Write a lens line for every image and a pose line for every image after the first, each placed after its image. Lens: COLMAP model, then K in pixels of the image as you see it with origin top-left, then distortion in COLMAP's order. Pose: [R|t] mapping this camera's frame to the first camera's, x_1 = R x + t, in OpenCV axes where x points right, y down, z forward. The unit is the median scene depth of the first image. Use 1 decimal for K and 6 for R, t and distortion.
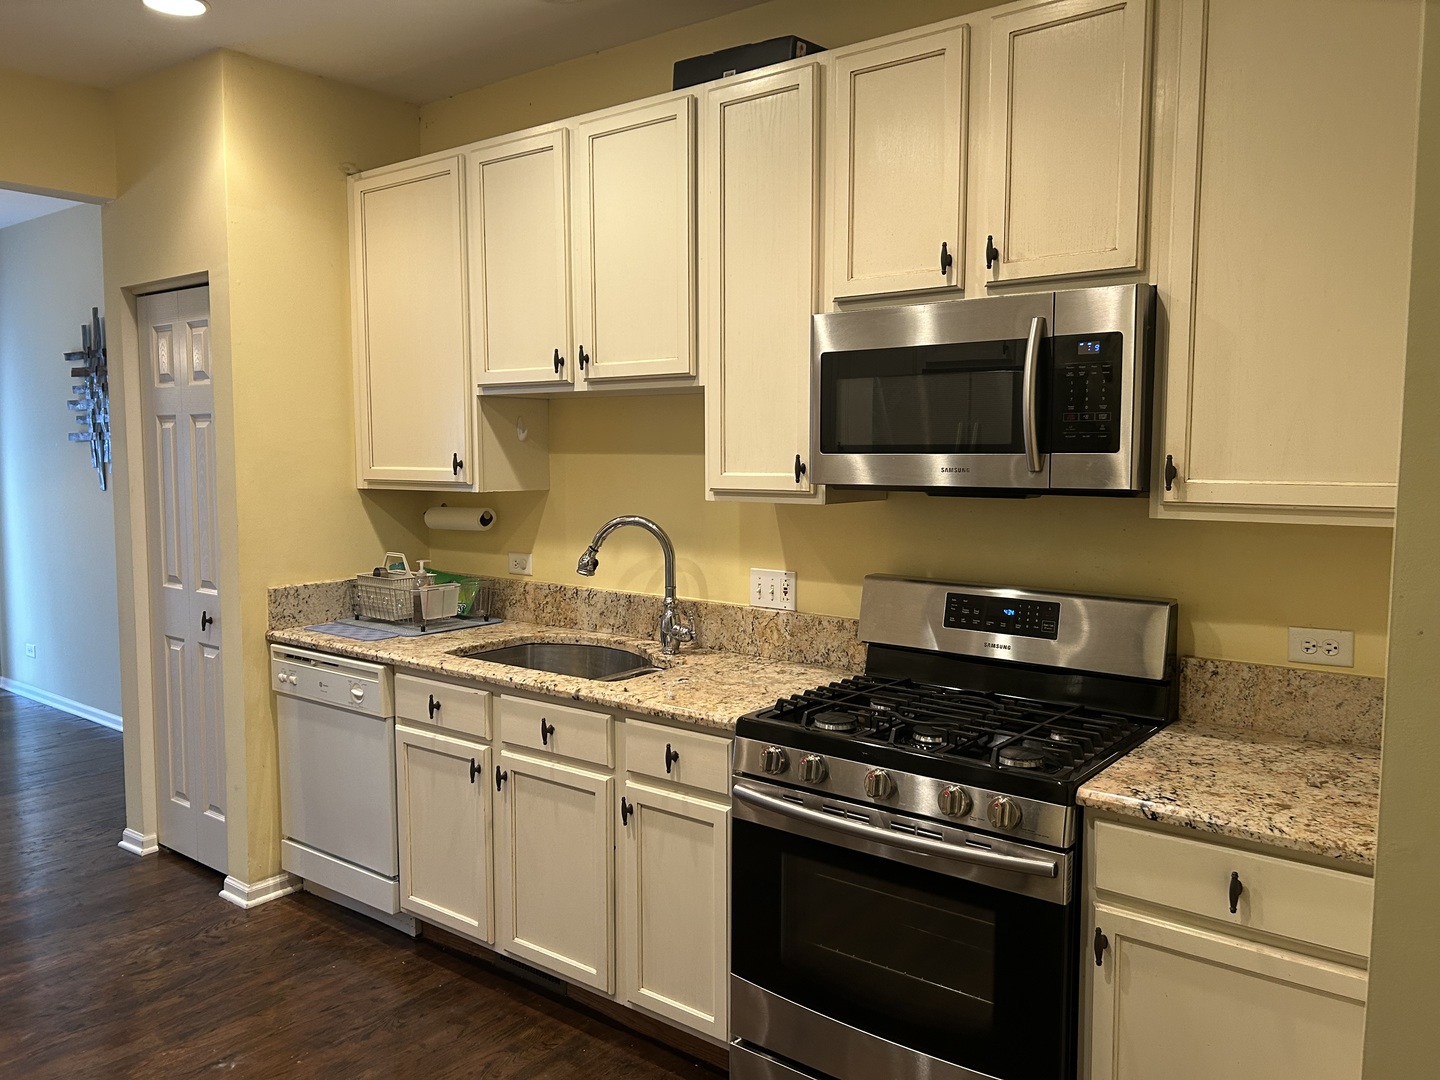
lens RADIAL K [[1088.6, 0, 711.7], [0, 1088.6, 540.3], [0, 0, 1]] dist [0.084774, -0.104290]
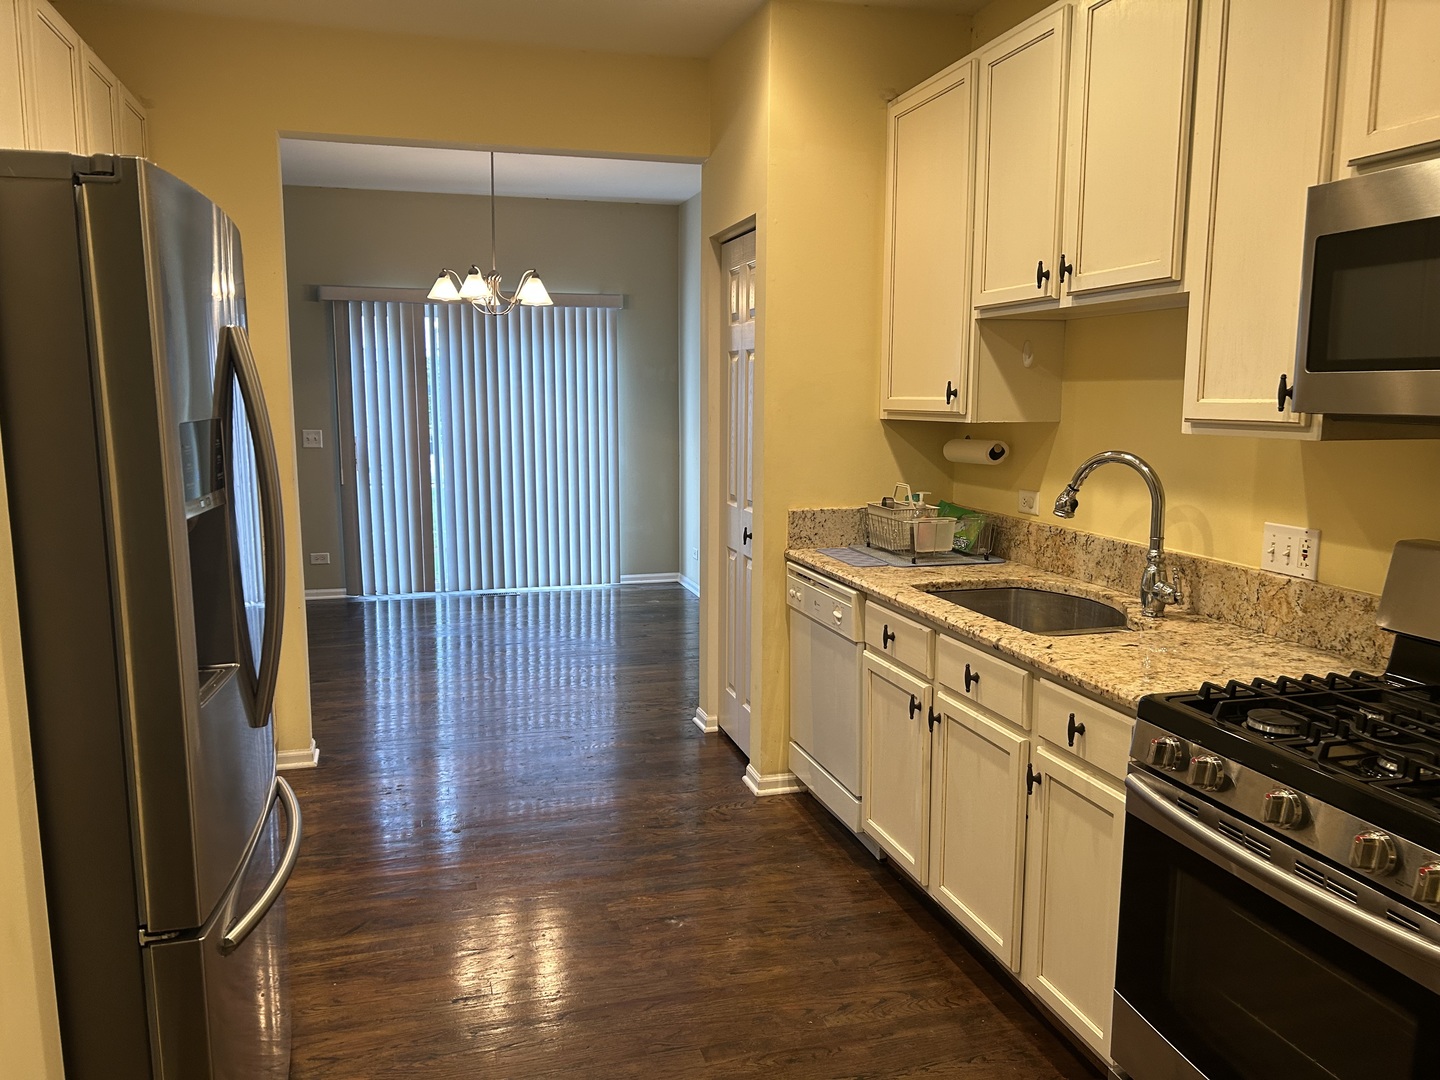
lens RADIAL K [[1079.7, 0, 712.6], [0, 1079.7, 545.0], [0, 0, 1]] dist [0.081846, -0.145021]
pose [[0.805123, 0.086013, -0.586837, 0.182873], [-0.052911, 0.995900, 0.073376, 0.004837], [0.590743, -0.028027, 0.806373, 0.115827]]
